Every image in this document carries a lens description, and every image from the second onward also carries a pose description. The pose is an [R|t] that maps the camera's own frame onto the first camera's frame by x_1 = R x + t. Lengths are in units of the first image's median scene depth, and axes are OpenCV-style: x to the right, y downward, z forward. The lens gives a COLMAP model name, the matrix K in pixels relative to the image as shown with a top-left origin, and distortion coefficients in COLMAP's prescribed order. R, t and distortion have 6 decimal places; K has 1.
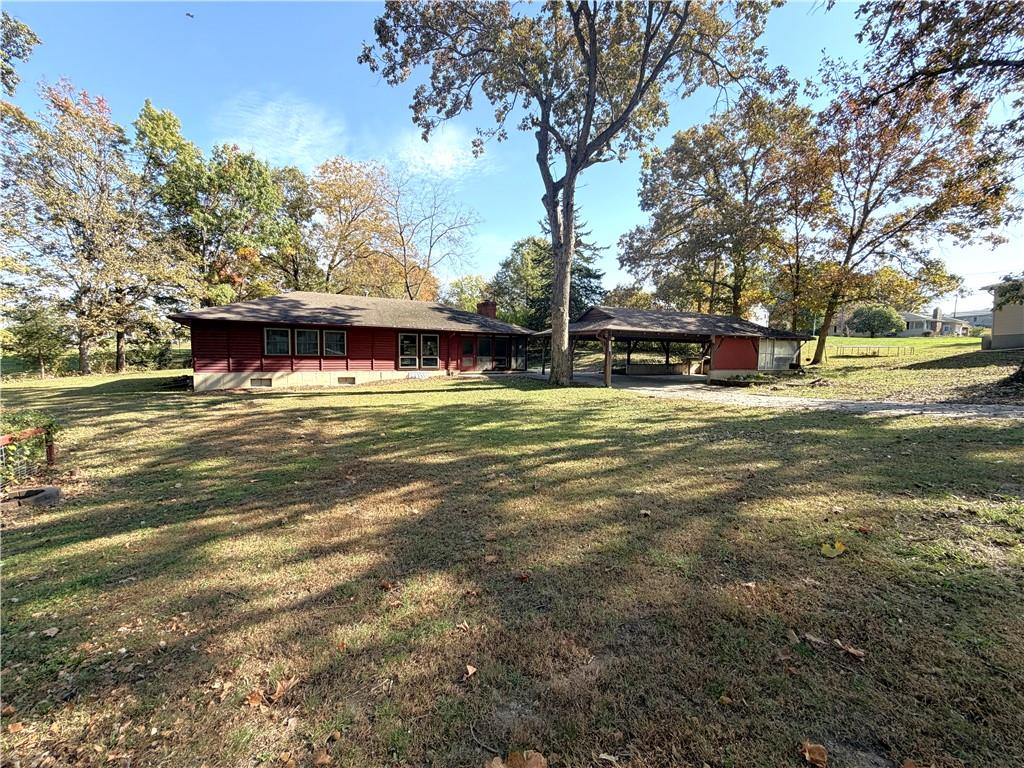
lens RADIAL K [[395.6, 0, 512.0], [0, 395.6, 384.0], [0, 0, 1]] dist [-0.000356, 0.000016]
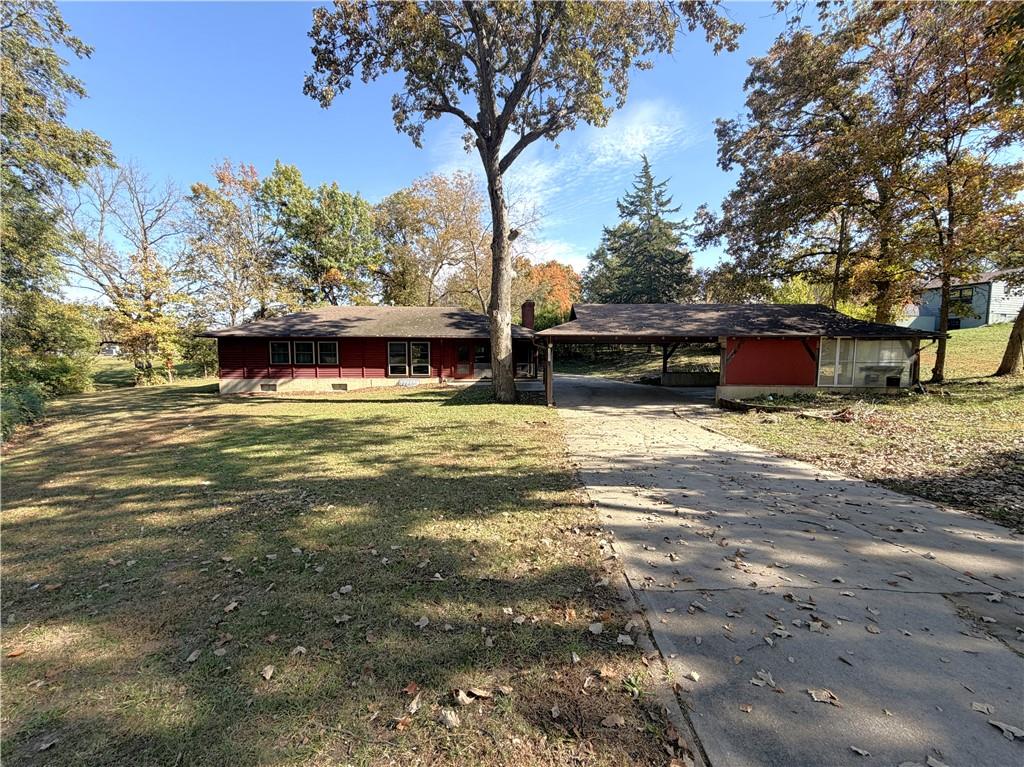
lens RADIAL K [[411.6, 0, 512.0], [0, 411.6, 383.5], [0, 0, 1]] dist [0.001634, 0.000099]
pose [[0.907159, 0.023170, -0.420149, 0.469625], [-0.021488, 0.999731, 0.008736, -0.037355], [0.420238, 0.001103, 0.907413, 0.169686]]
